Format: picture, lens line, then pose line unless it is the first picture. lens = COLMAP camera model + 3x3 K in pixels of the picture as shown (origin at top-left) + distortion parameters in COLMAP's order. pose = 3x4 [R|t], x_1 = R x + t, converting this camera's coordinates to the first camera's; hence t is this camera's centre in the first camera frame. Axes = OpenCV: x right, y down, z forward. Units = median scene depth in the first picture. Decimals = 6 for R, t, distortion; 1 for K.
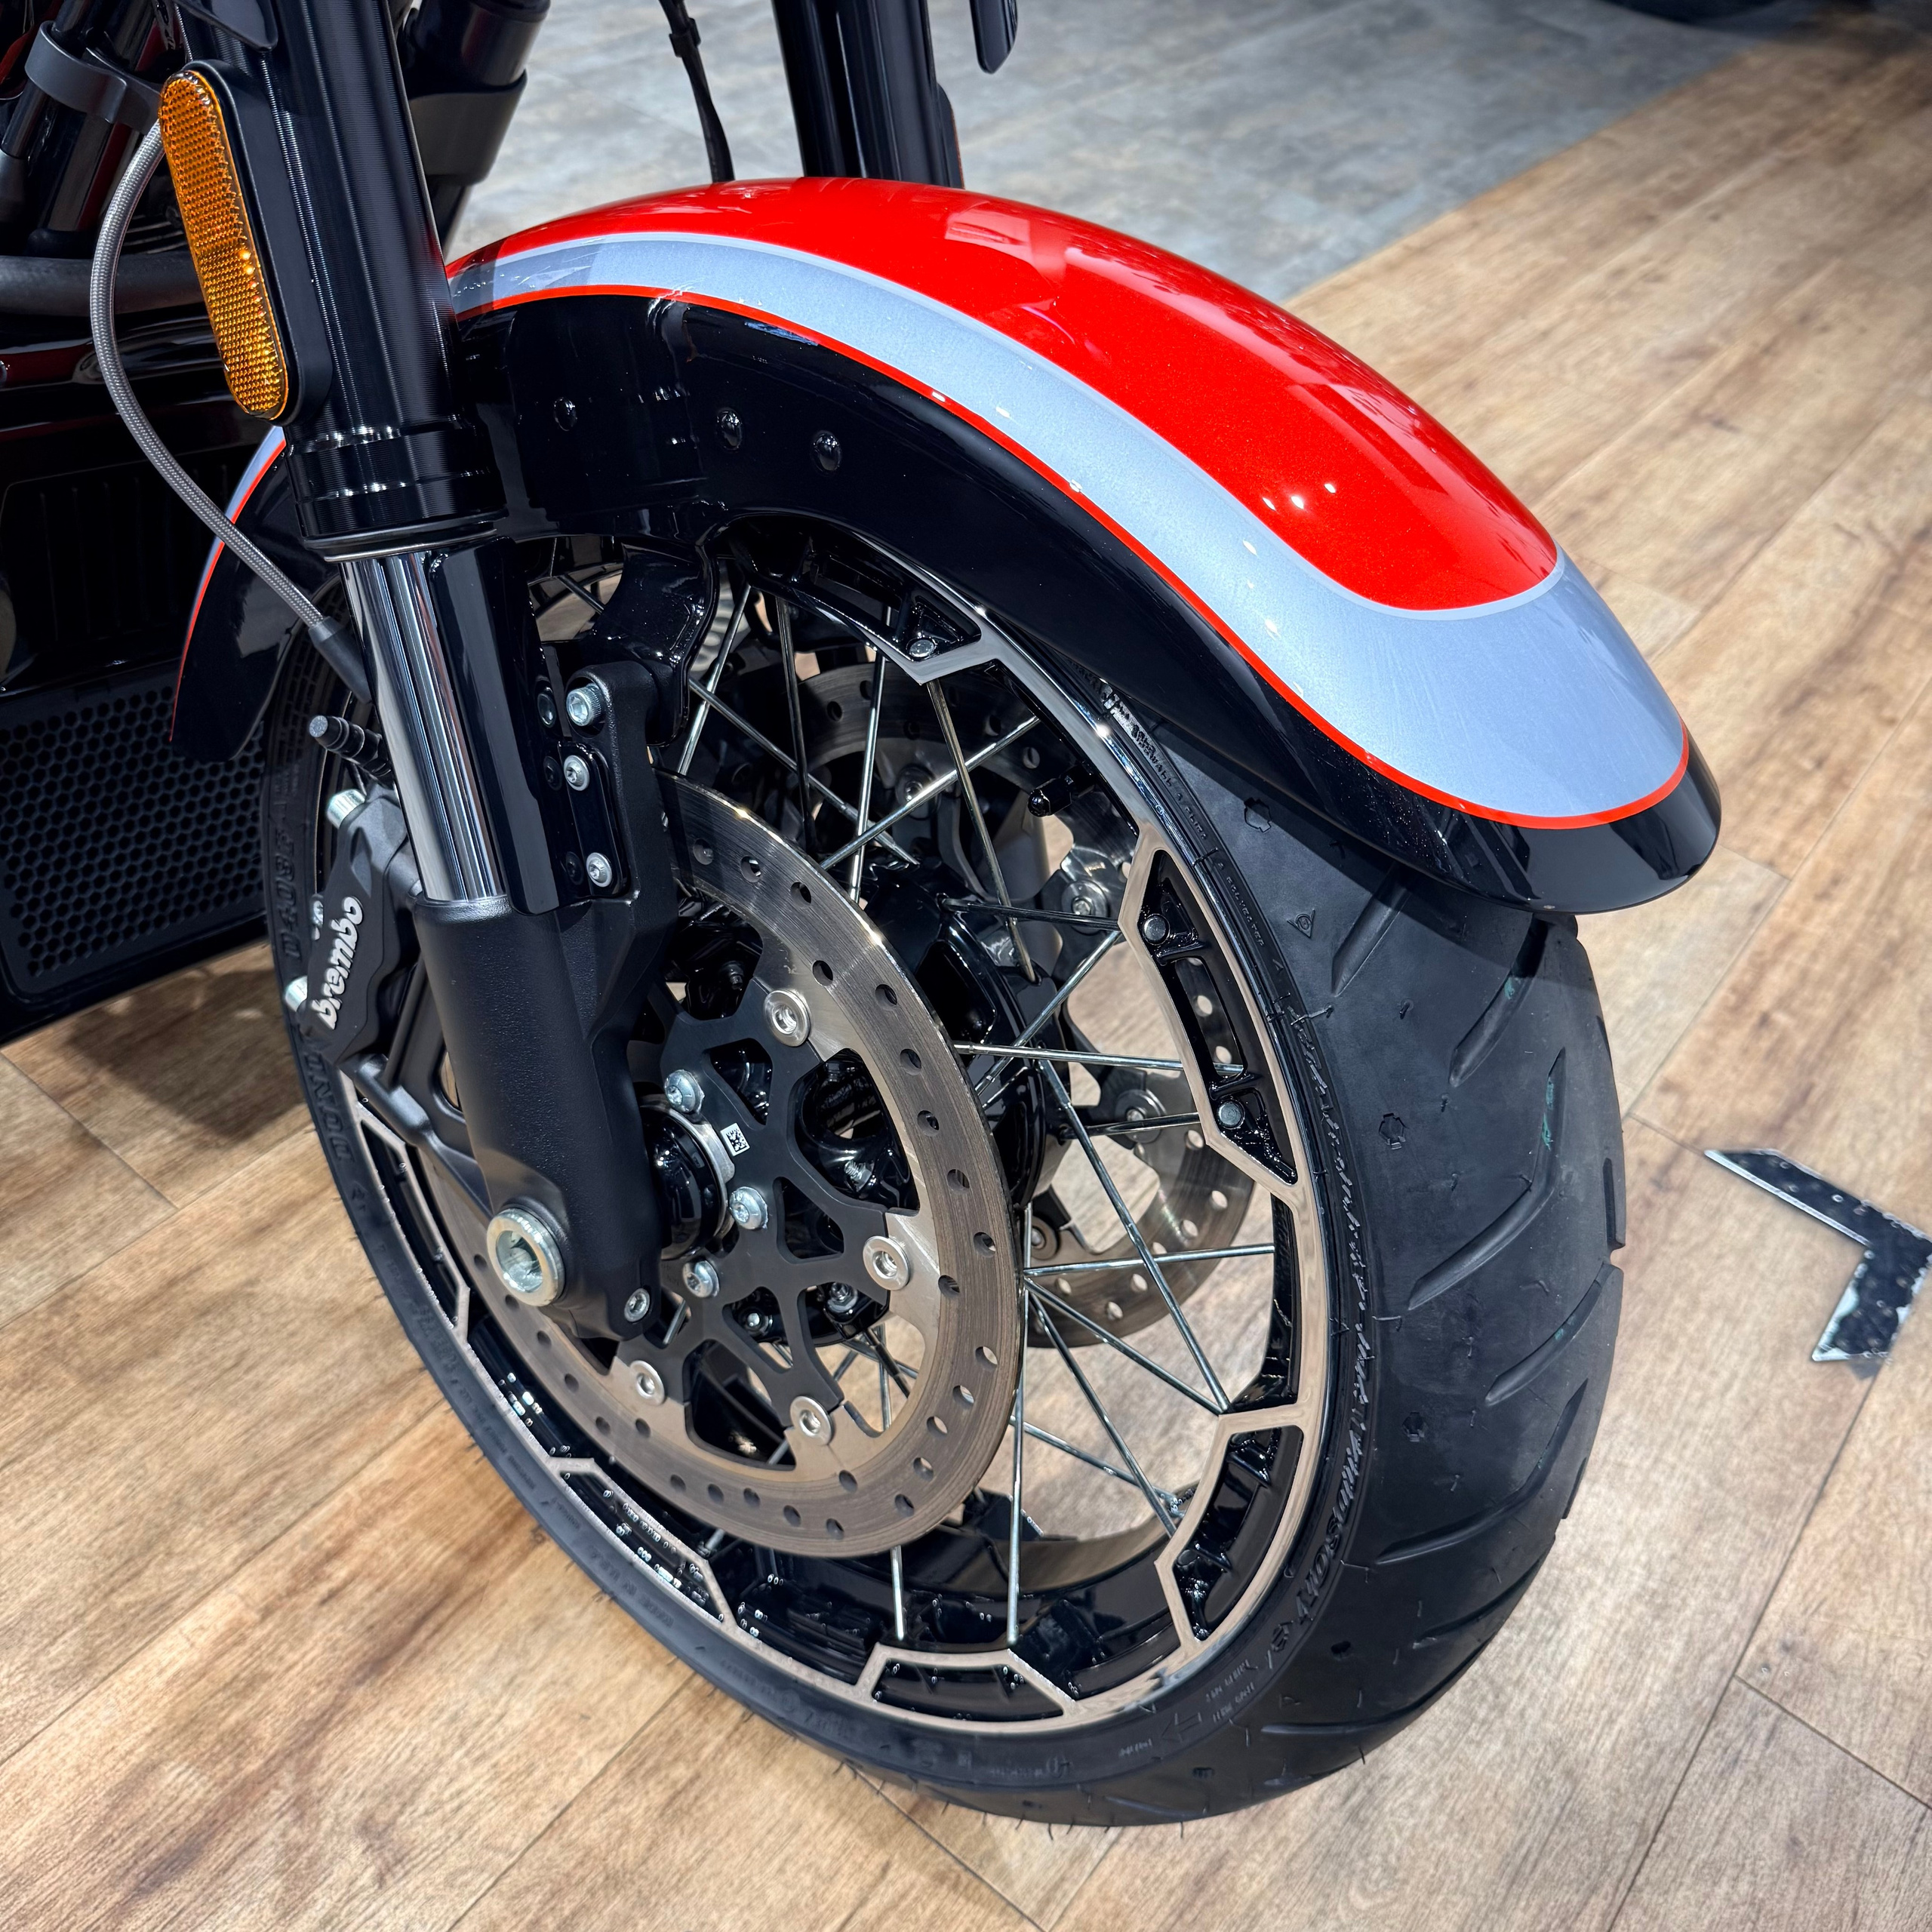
lens RADIAL K [[1829.0, 0, 963.6], [0, 1829.0, 958.6], [0, 0, 1]] dist [0.057072, -0.108225]
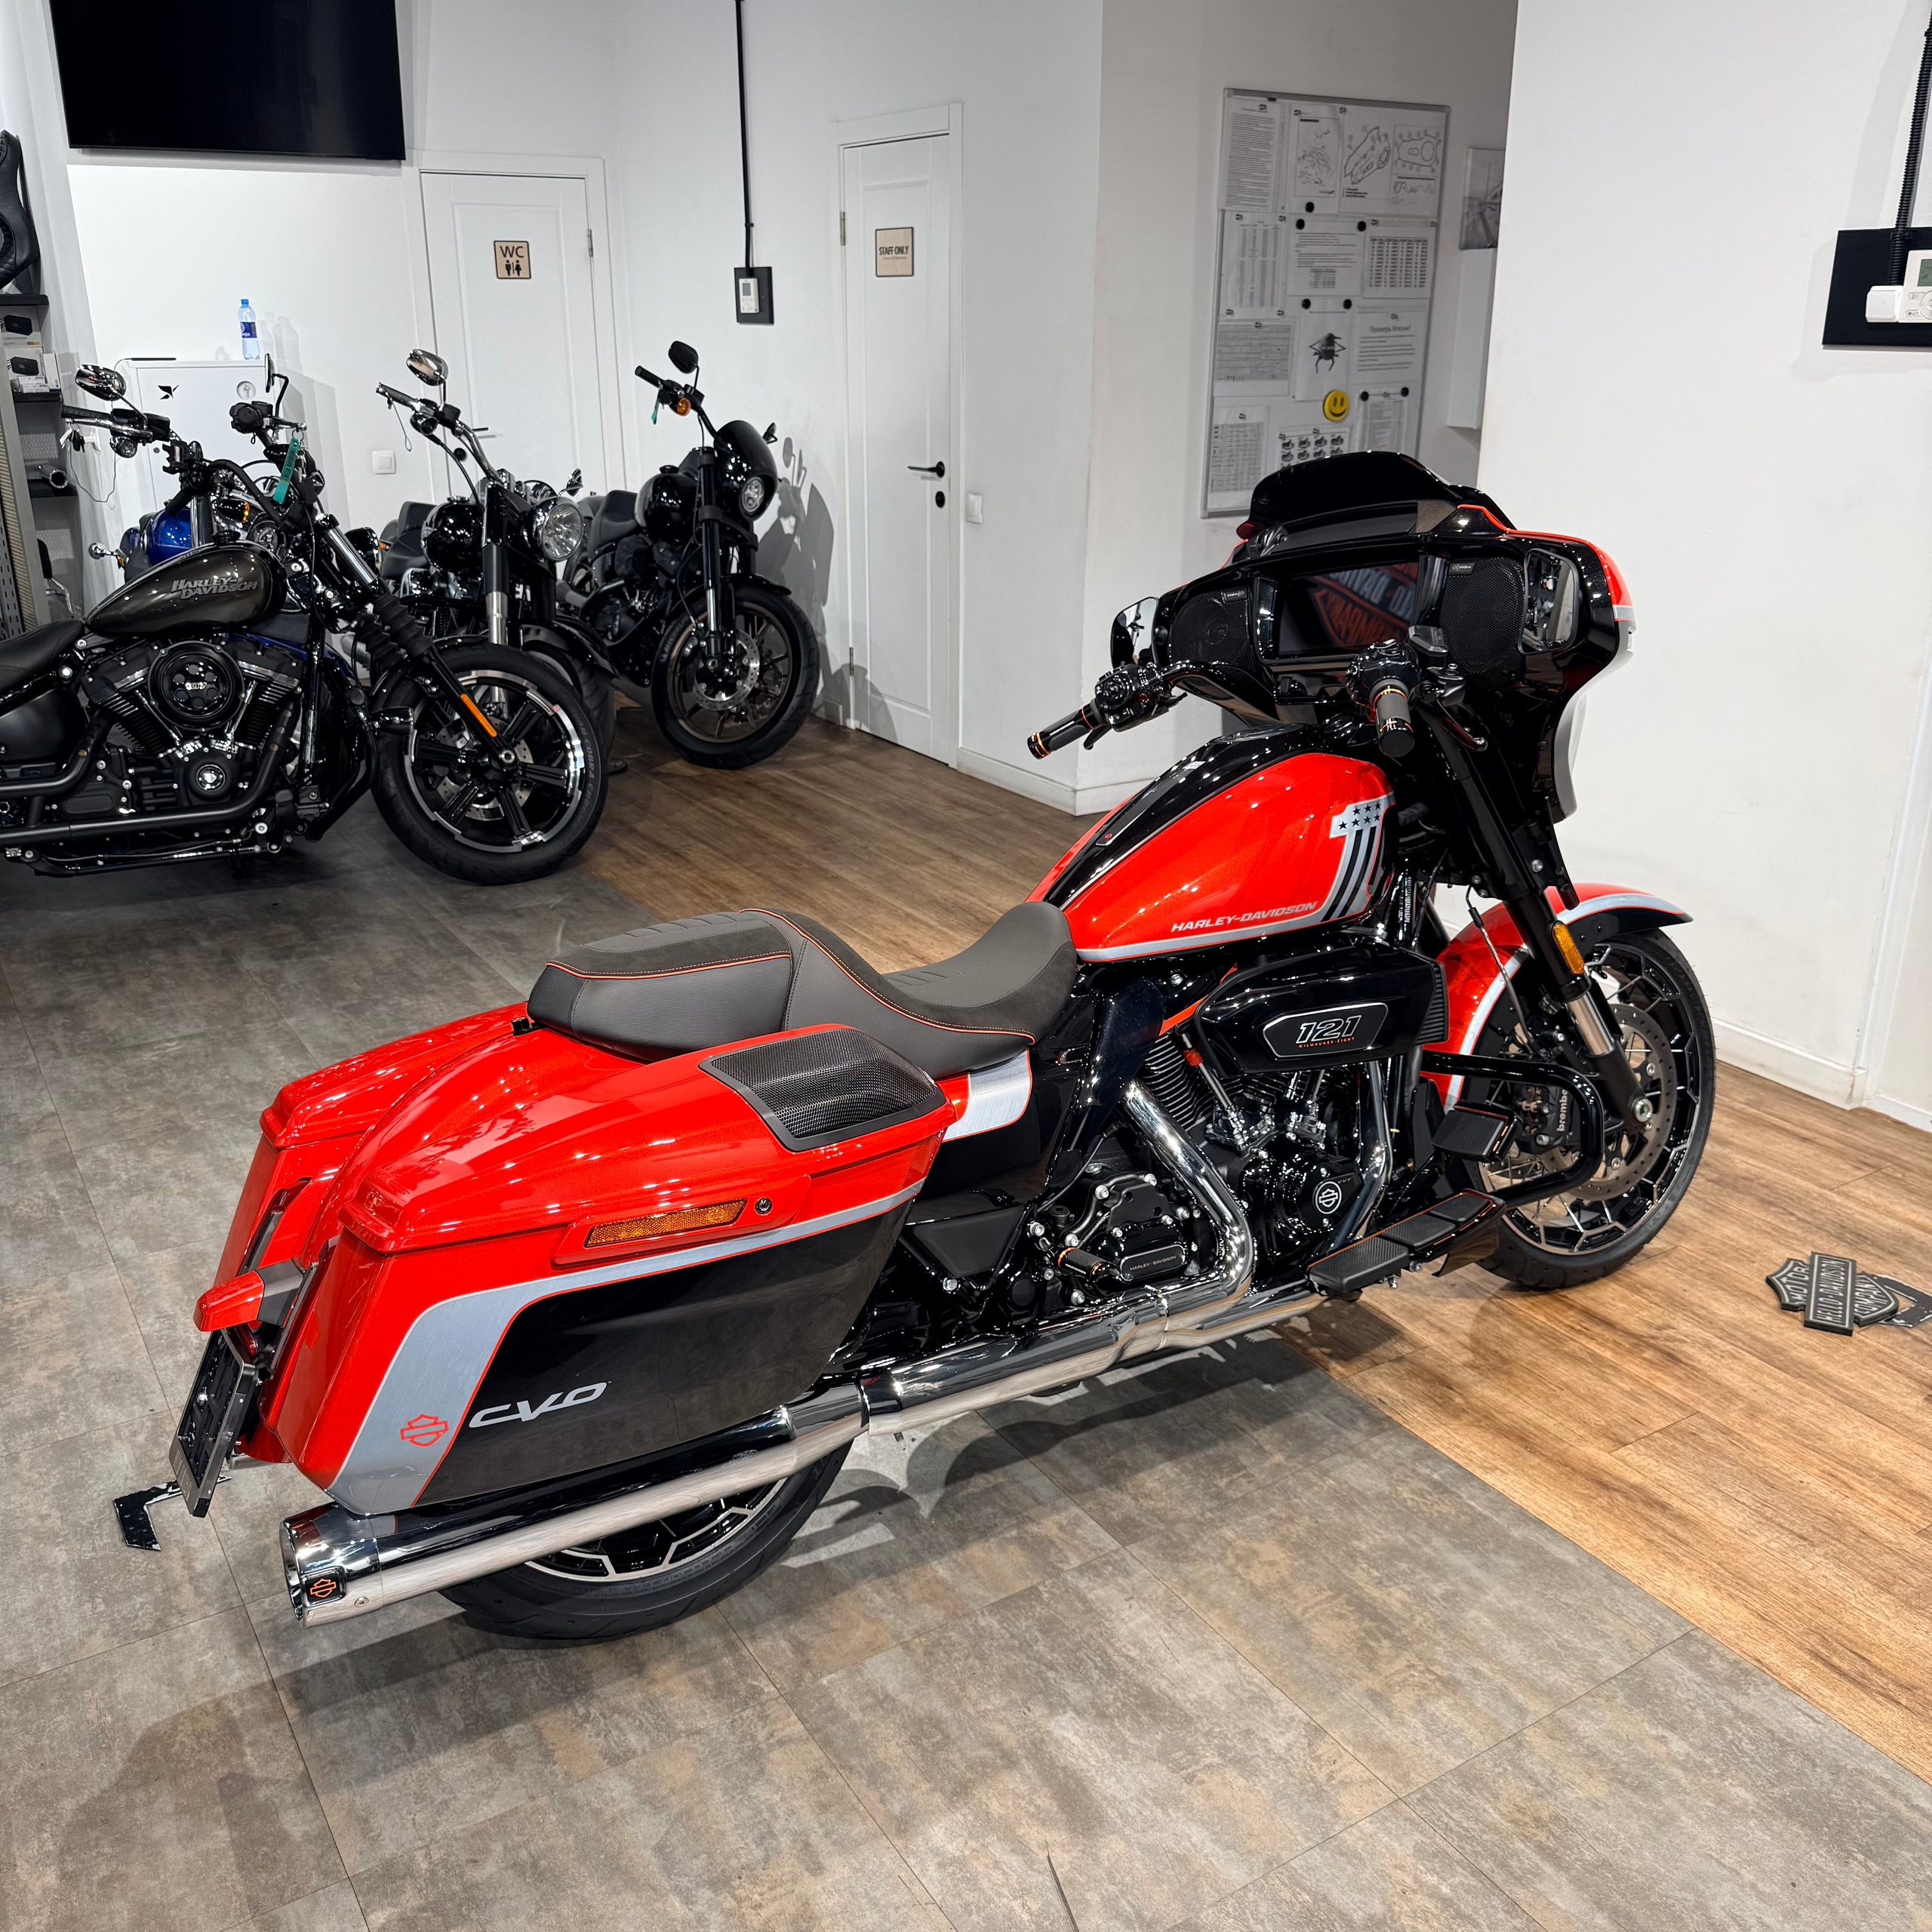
lens RADIAL K [[1796.7, 0, 961.6], [0, 1796.7, 964.2], [0, 0, 1]] dist [0.154665, -0.324888]
pose [[0.342118, -0.428738, 0.836145, -3.151425], [0.679757, 0.727286, 0.094790, -1.188600], [-0.648757, 0.535946, 0.540256, -0.385617]]
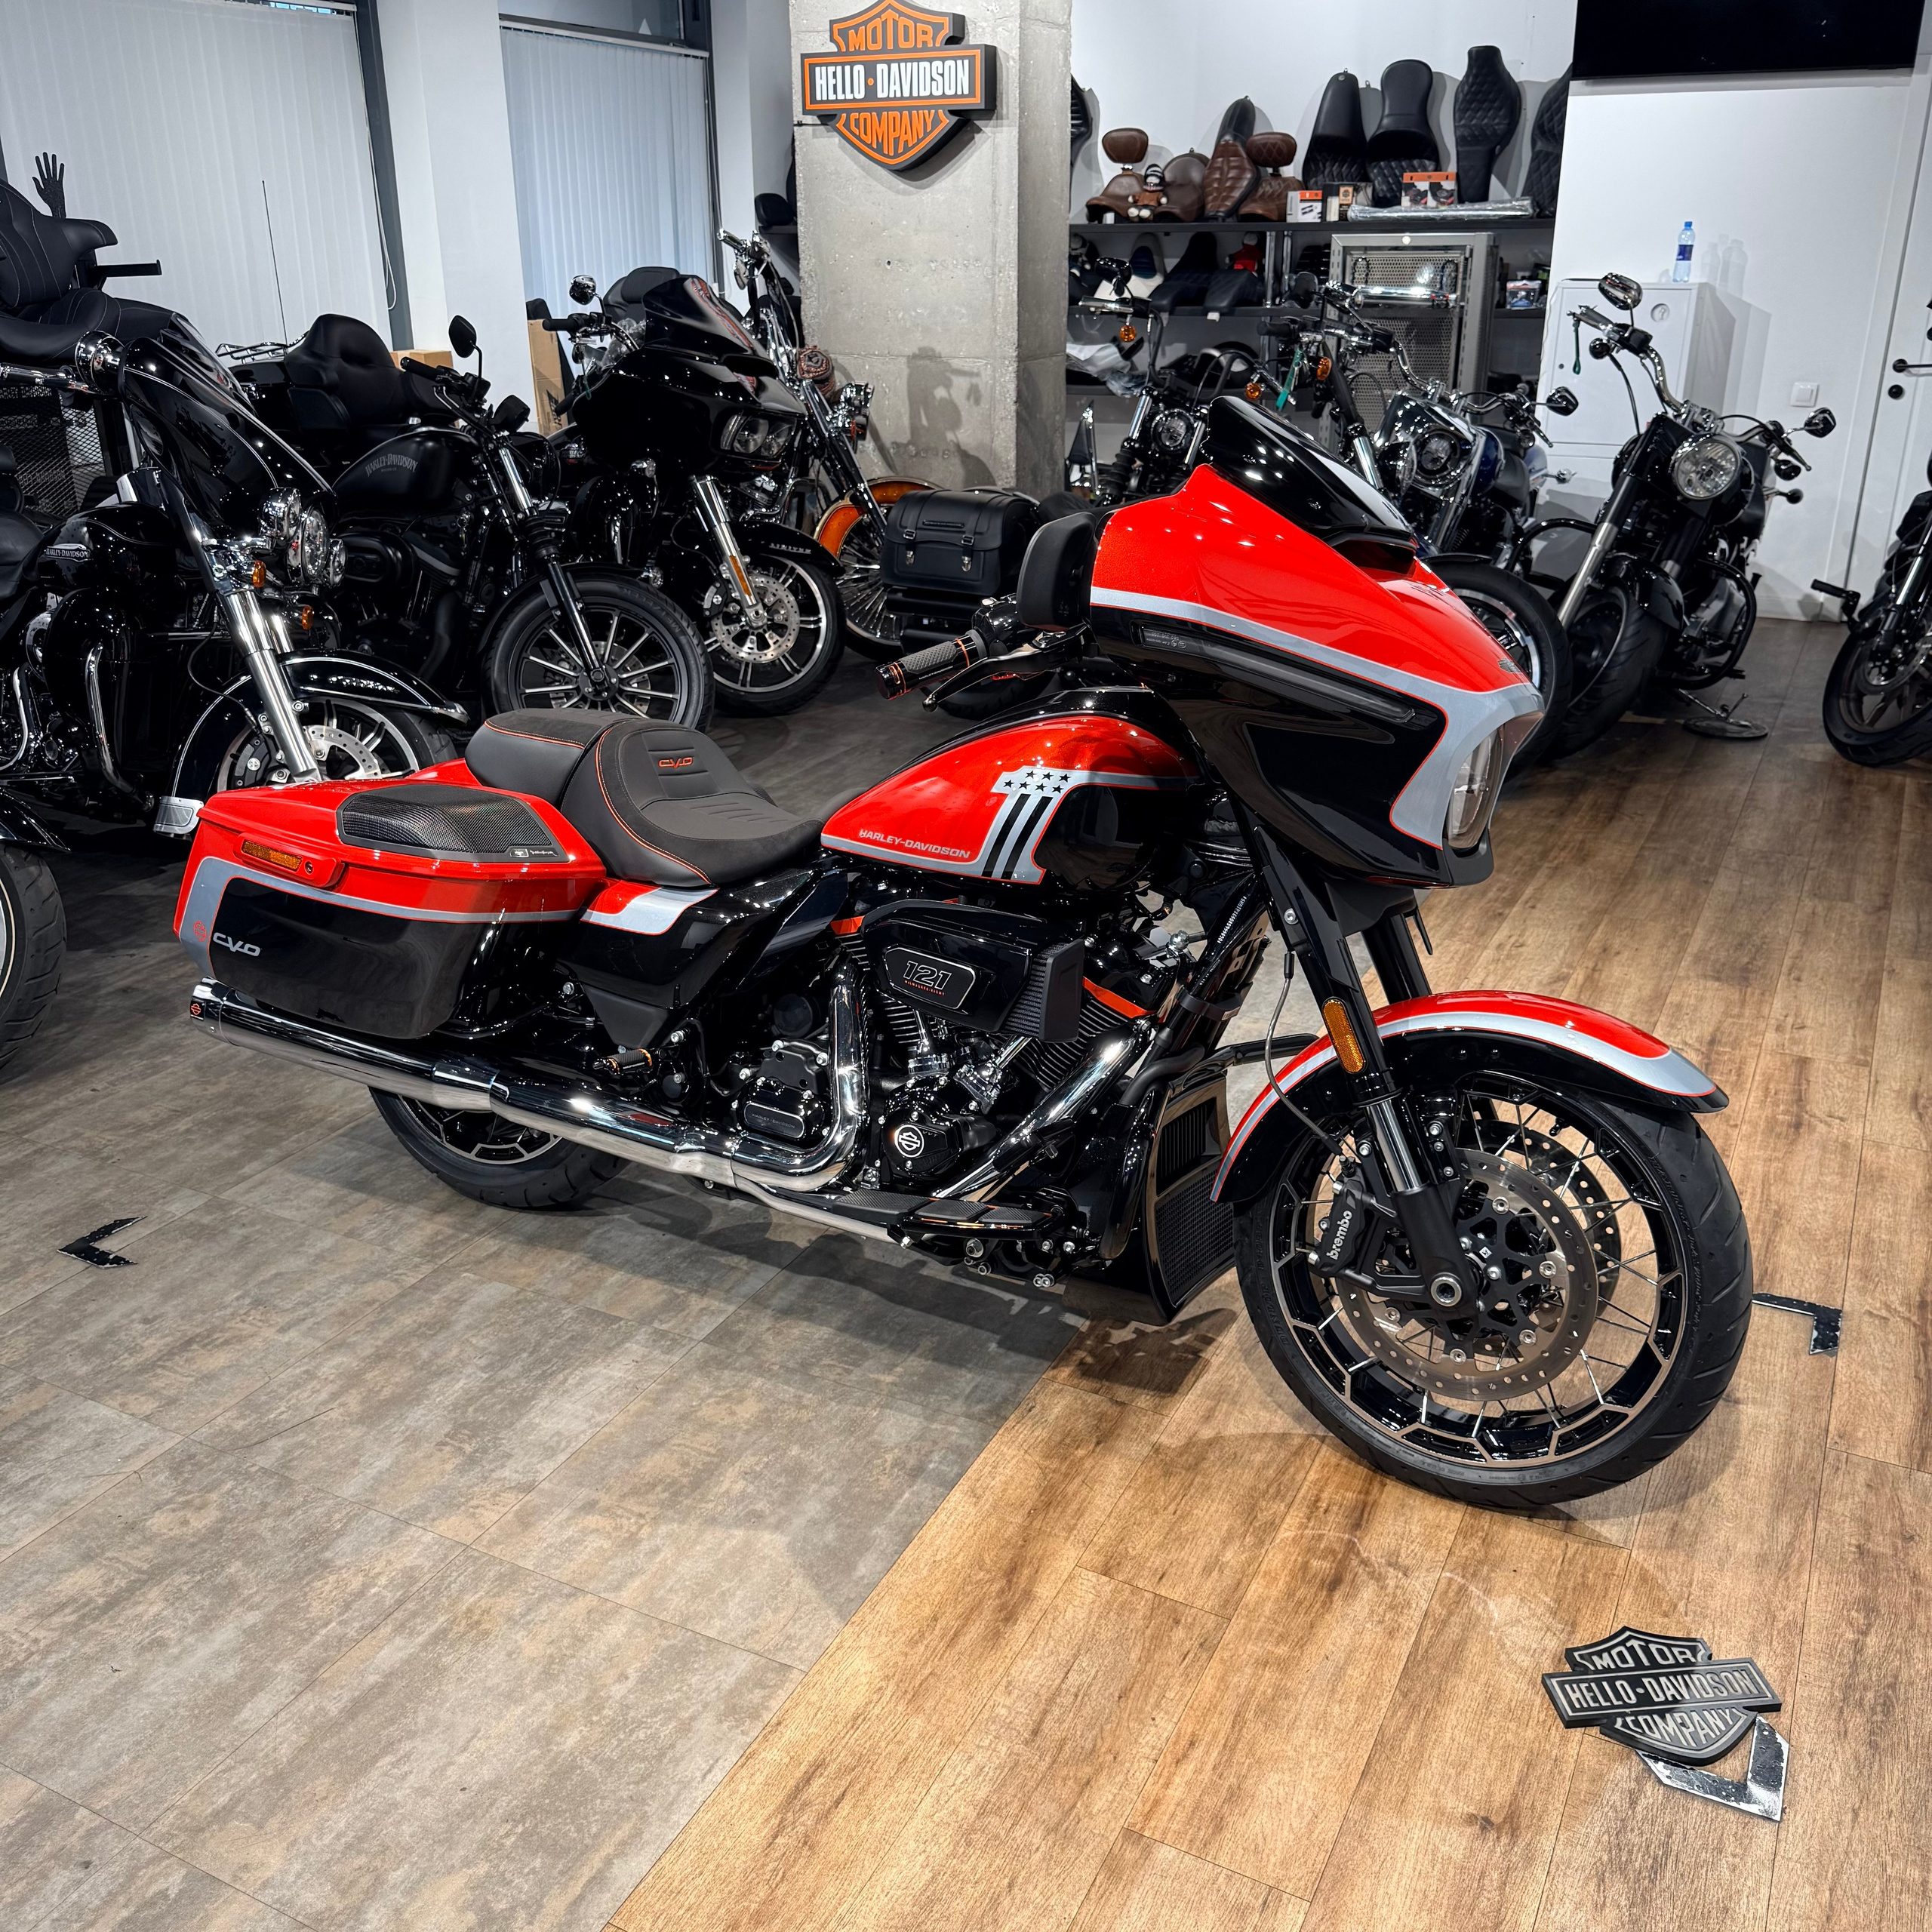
lens RADIAL K [[1792.2, 0, 963.1], [0, 1792.2, 963.9], [0, 0, 1]] dist [0.163852, -0.352356]
pose [[0.975208, -0.183857, 0.123149, -1.025597], [0.216106, 0.911012, -0.351220, 0.432917], [-0.047616, 0.369126, 0.928159, -1.695498]]
